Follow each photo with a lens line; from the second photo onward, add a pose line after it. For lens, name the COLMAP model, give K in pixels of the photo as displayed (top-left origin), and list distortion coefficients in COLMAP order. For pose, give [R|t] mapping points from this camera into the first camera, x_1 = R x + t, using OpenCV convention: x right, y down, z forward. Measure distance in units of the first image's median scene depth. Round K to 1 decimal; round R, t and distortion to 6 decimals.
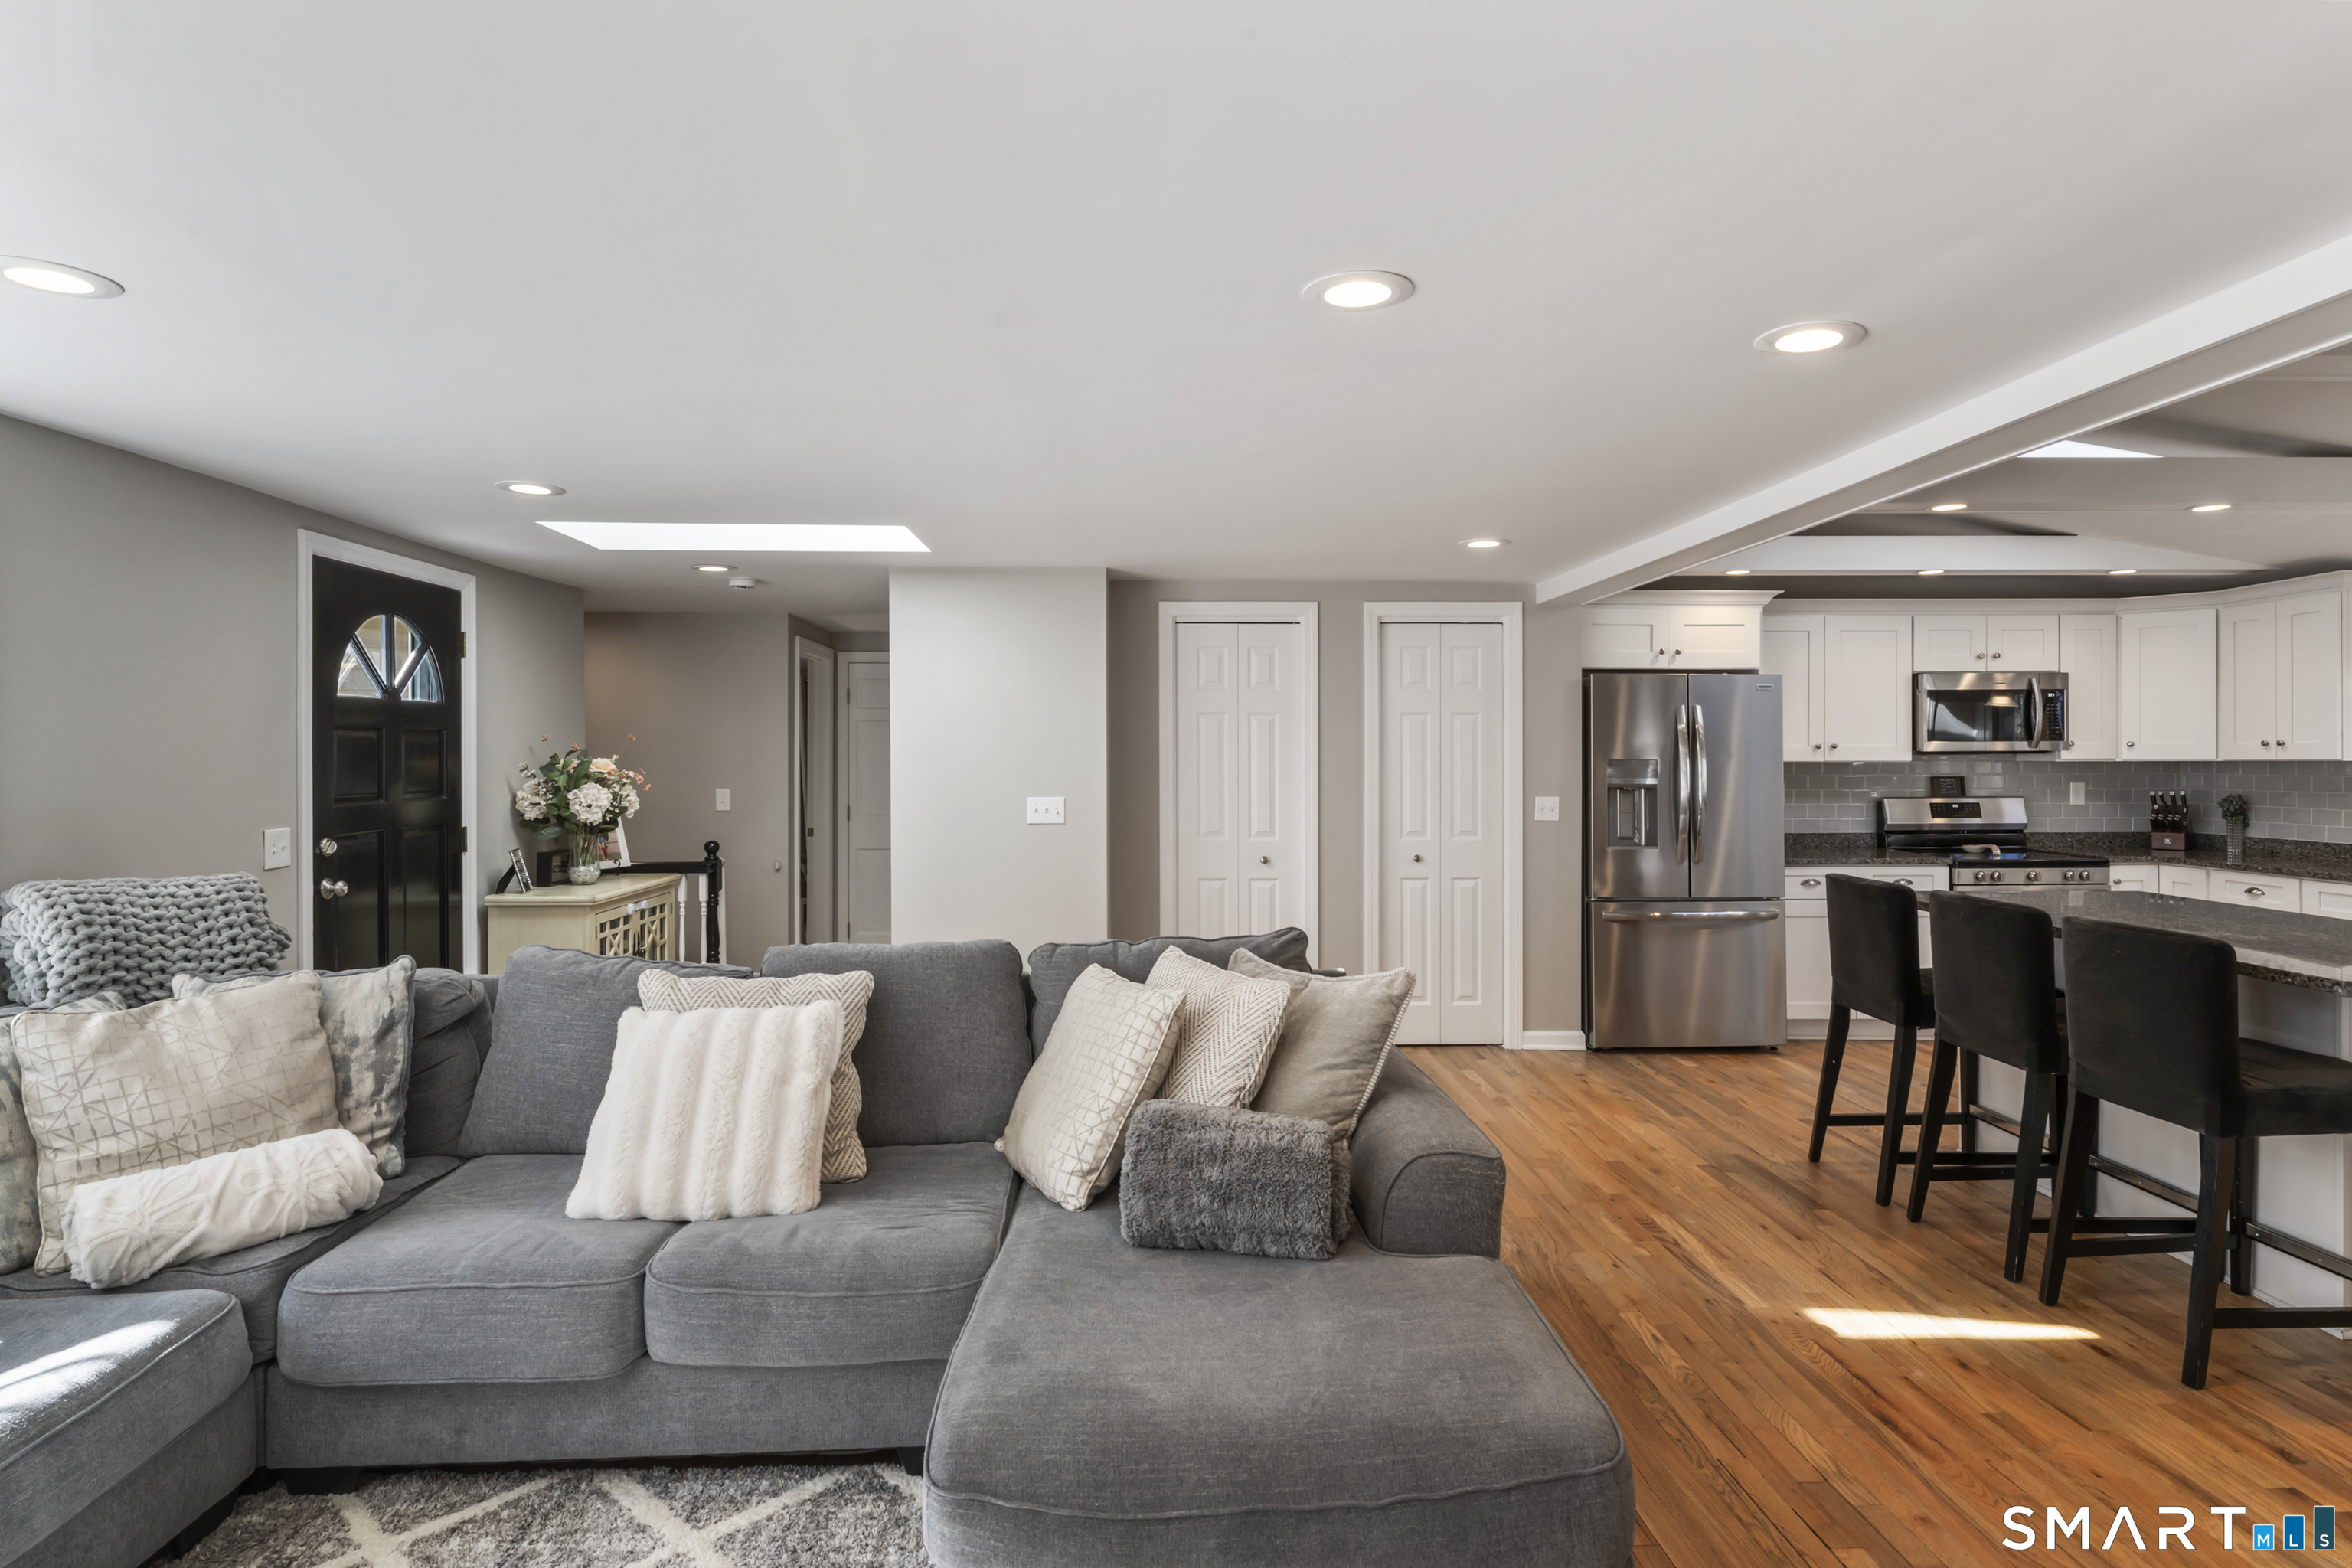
lens RADIAL K [[1220.0, 0, 1185.1], [0, 1220.0, 765.8], [0, 0, 1]] dist [-0.006344, -0.000828]
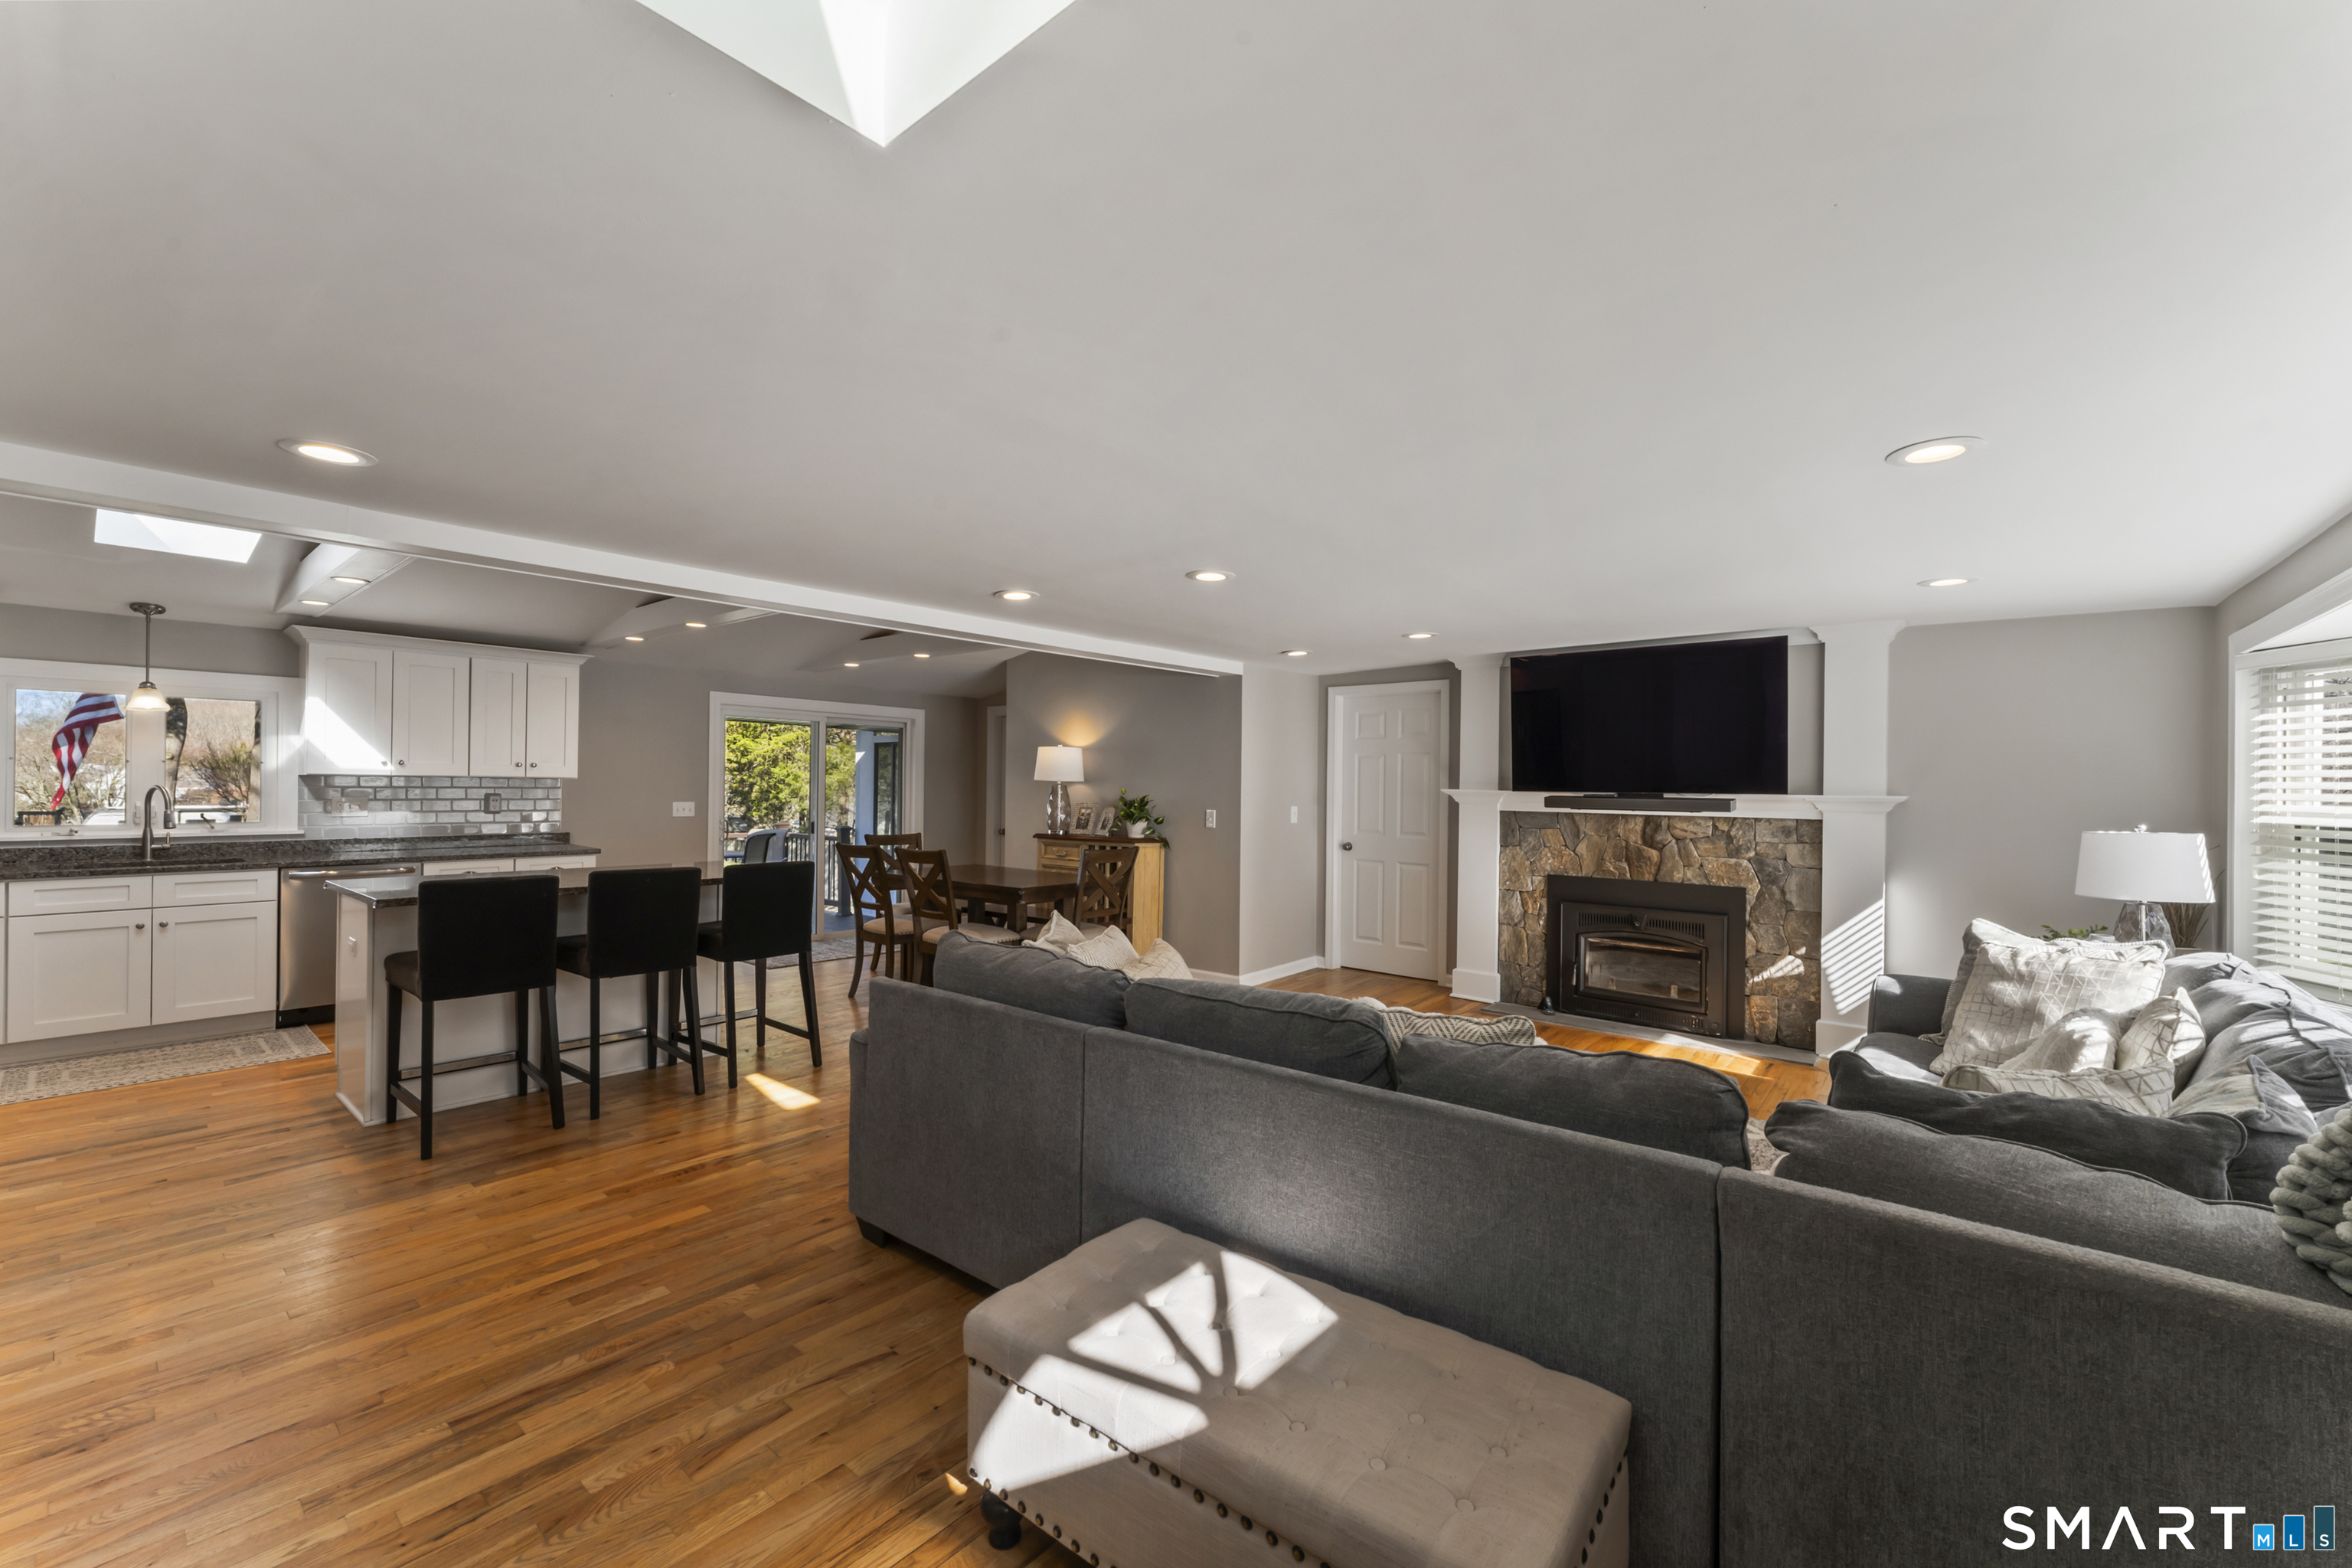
lens RADIAL K [[956.2, 0, 1181.3], [0, 956.2, 780.7], [0, 0, 1]] dist [-0.014127, -0.000272]
pose [[-0.736883, -0.008260, 0.675970, -0.368011], [-0.009500, 0.999953, 0.001863, -0.002732], [-0.675954, -0.005049, -0.736927, 0.852977]]
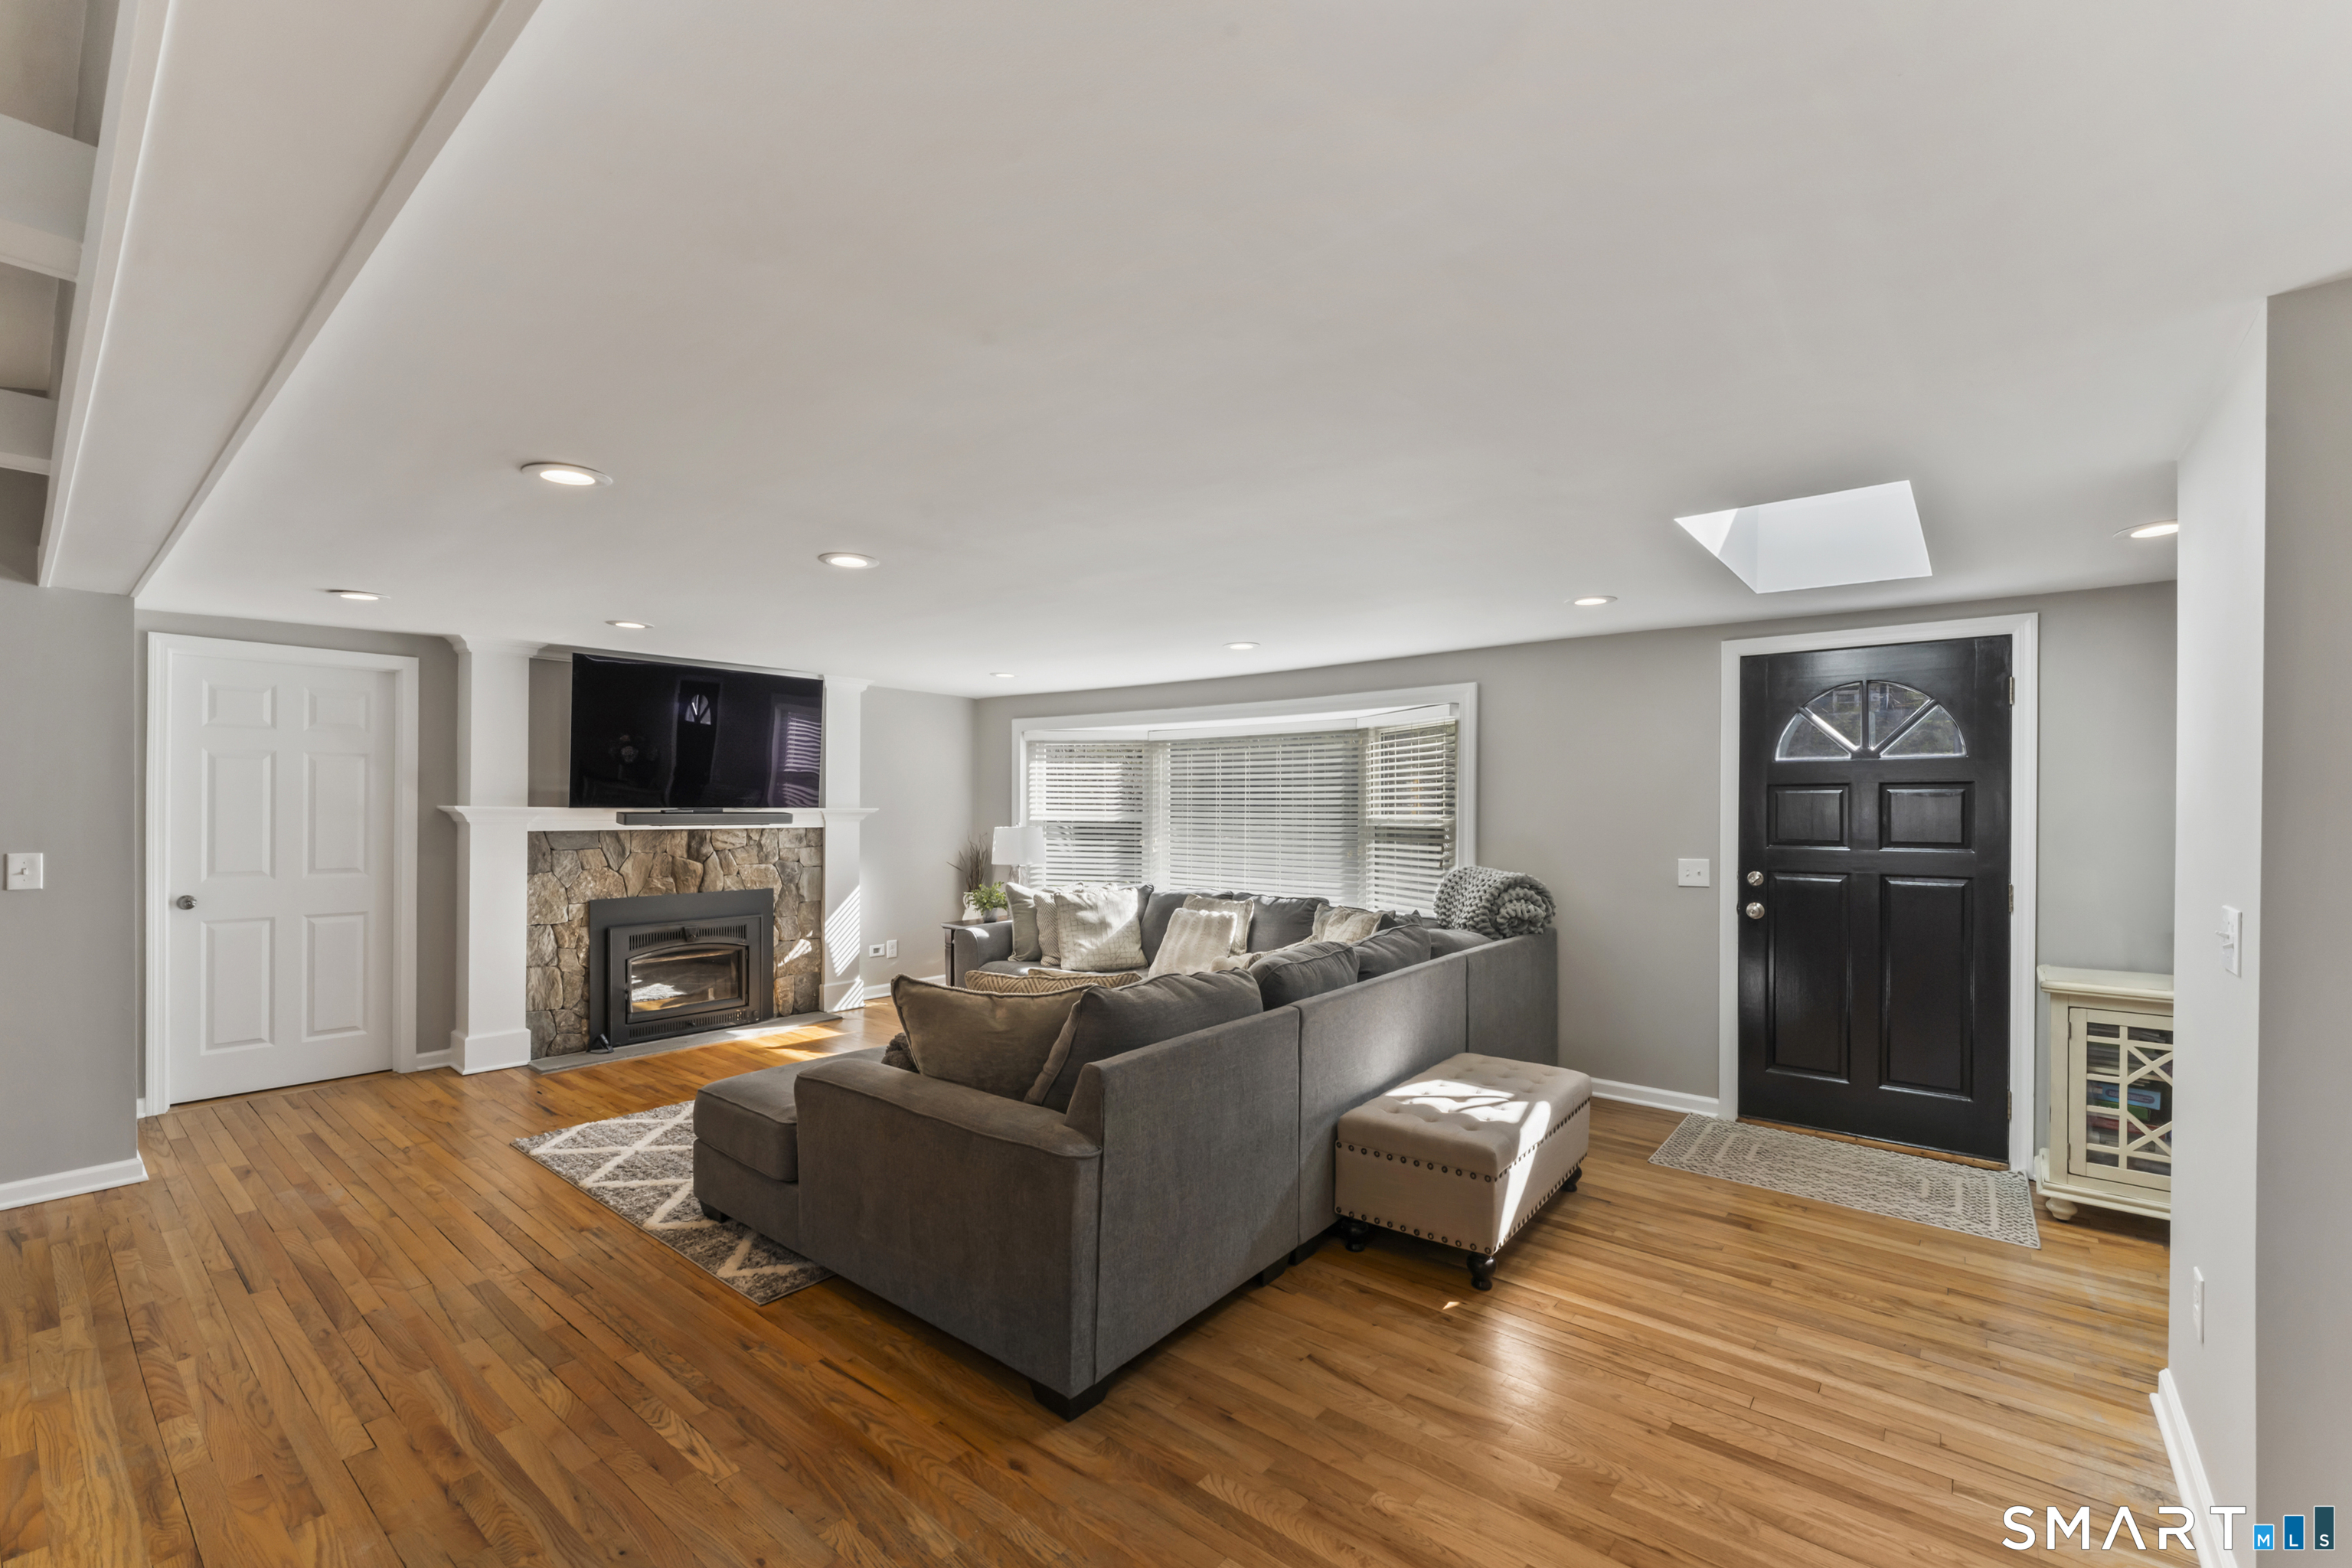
lens RADIAL K [[956.2, 0, 1198.6], [0, 956.2, 816.5], [0, 0, 1]] dist [-0.014127, -0.000272]
pose [[-0.663750, 0.002326, -0.747951, 0.316796], [-0.012598, 0.999819, 0.014289, -0.004970], [0.747848, 0.018907, -0.663601, 0.877339]]
